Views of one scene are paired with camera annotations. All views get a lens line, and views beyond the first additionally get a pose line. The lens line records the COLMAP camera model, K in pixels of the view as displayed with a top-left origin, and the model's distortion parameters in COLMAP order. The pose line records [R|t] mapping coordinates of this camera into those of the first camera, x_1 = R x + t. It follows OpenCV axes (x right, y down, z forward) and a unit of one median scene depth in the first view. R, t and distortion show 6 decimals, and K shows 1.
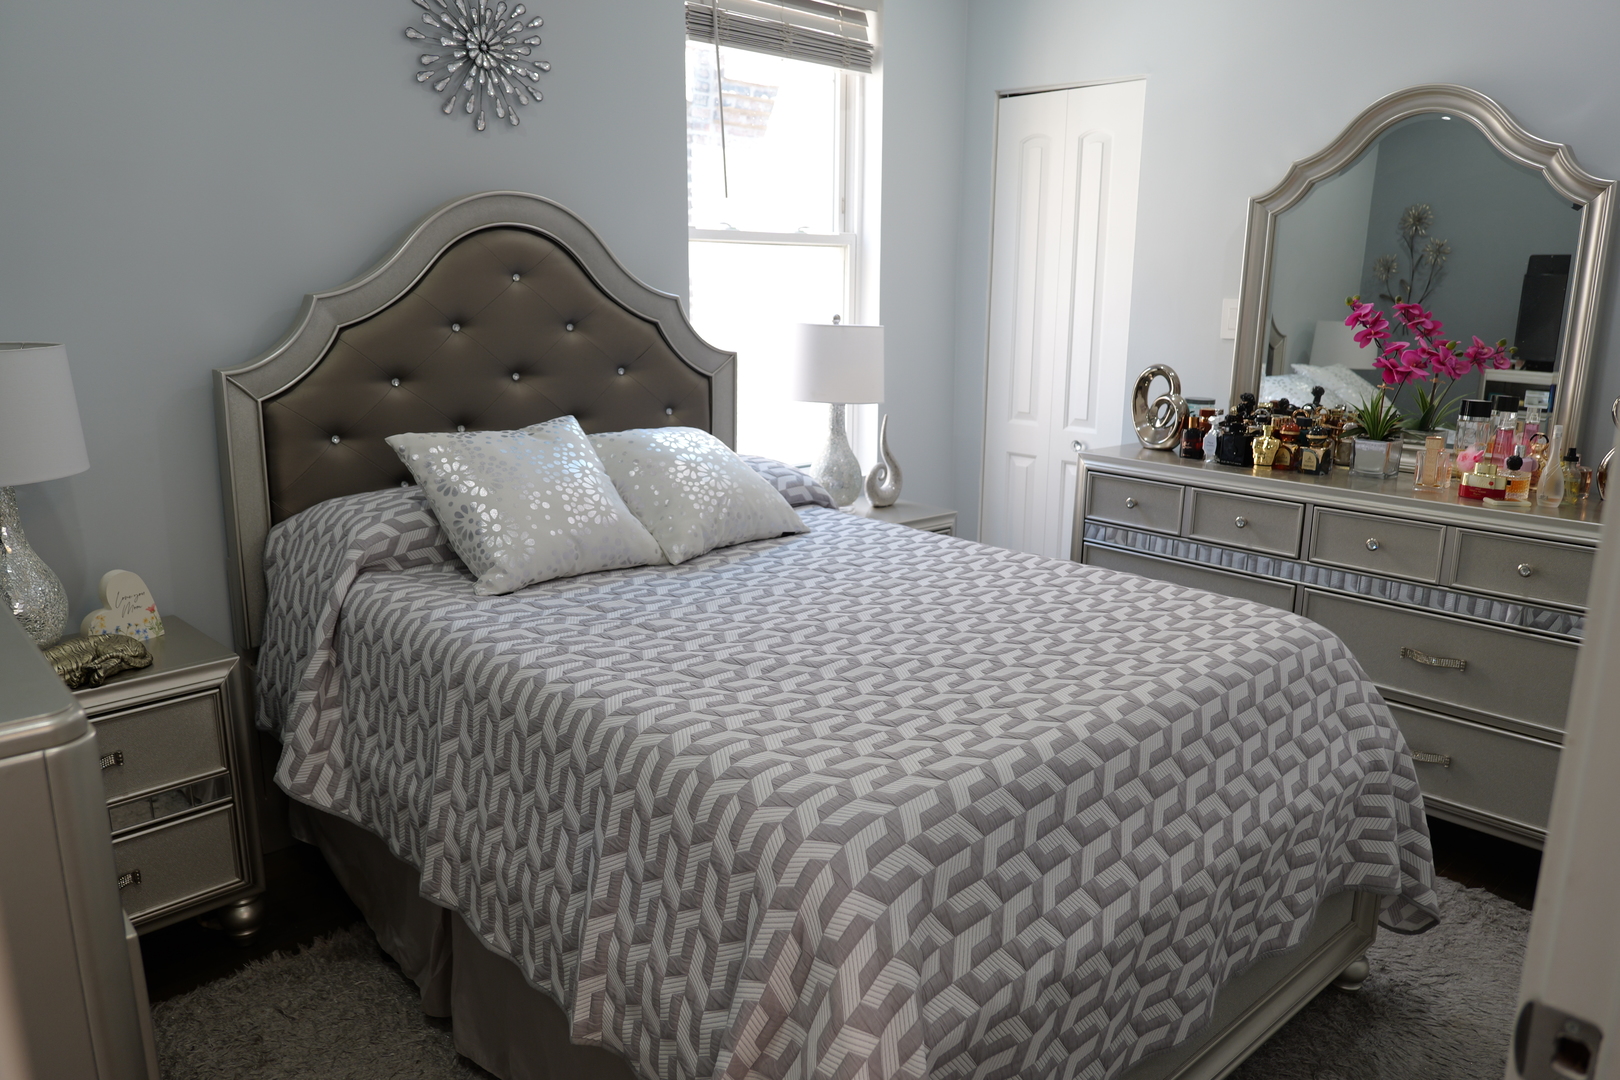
lens RADIAL K [[1138.2, 0, 822.5], [0, 1138.2, 537.5], [0, 0, 1]] dist [-0.011104, -0.002504]
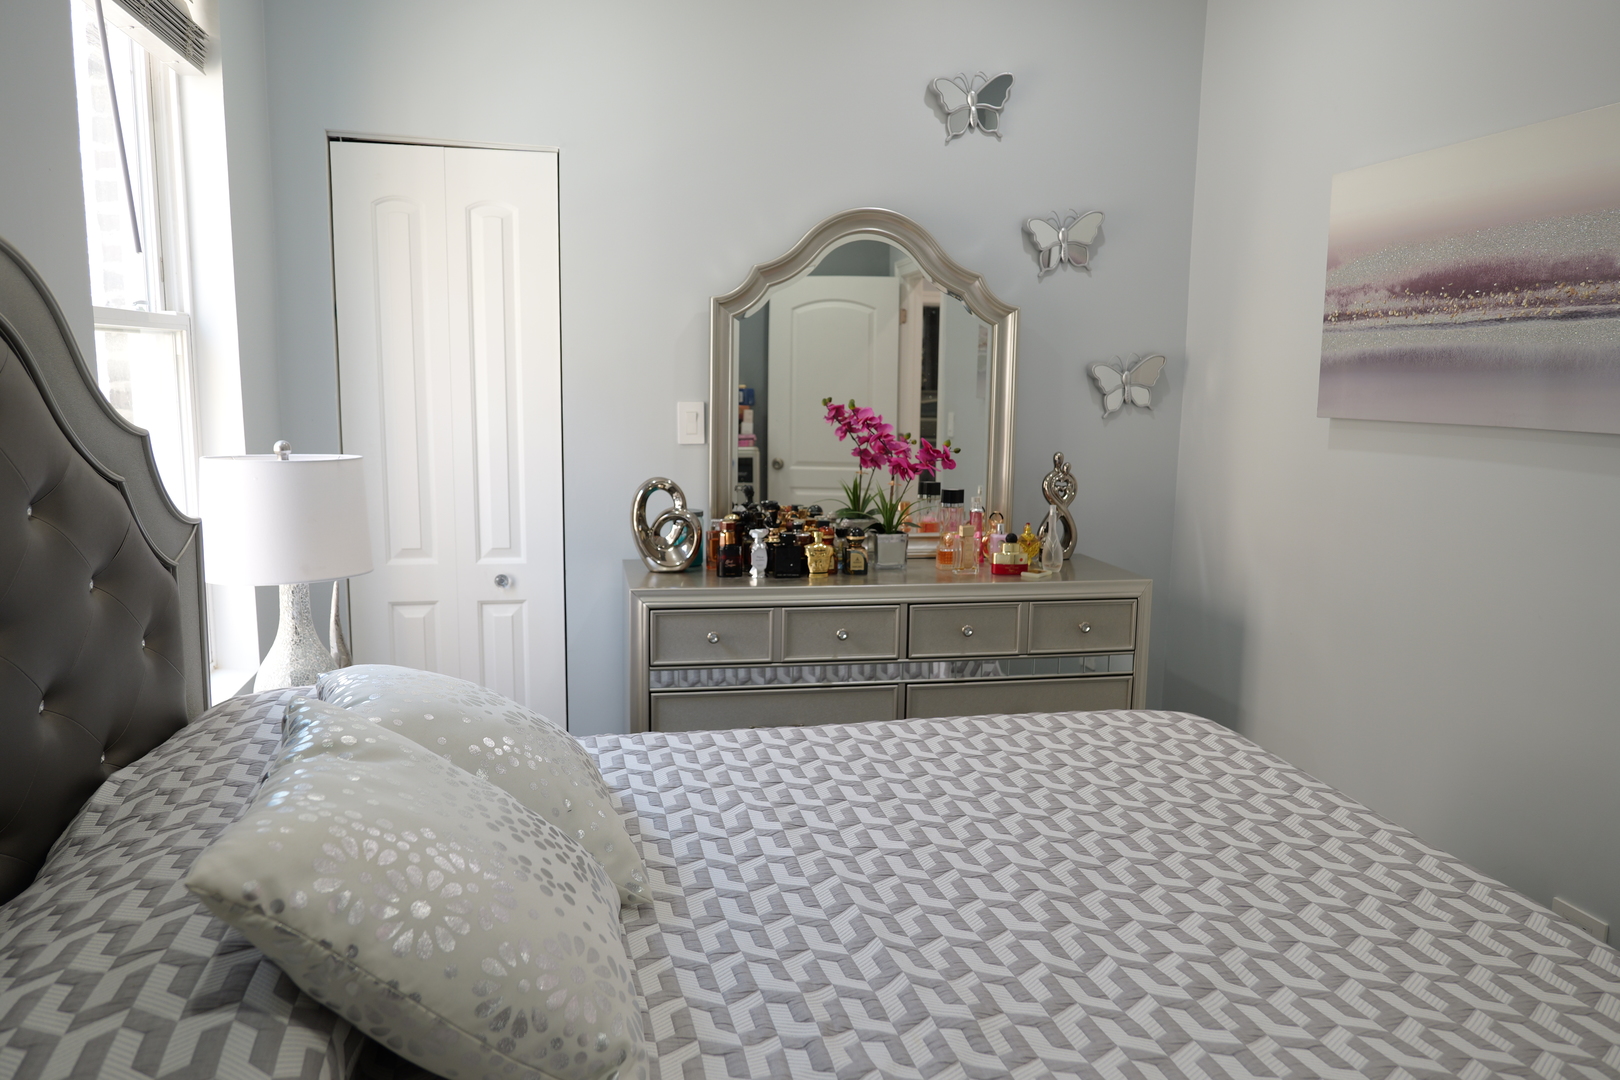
lens RADIAL K [[1138.2, 0, 809.0], [0, 1138.2, 542.7], [0, 0, 1]] dist [-0.011104, -0.002504]
pose [[0.532600, -0.130835, 0.836193, -0.419124], [0.176264, 0.983463, 0.041609, -0.126904], [-0.827809, 0.125230, 0.546854, 0.453051]]
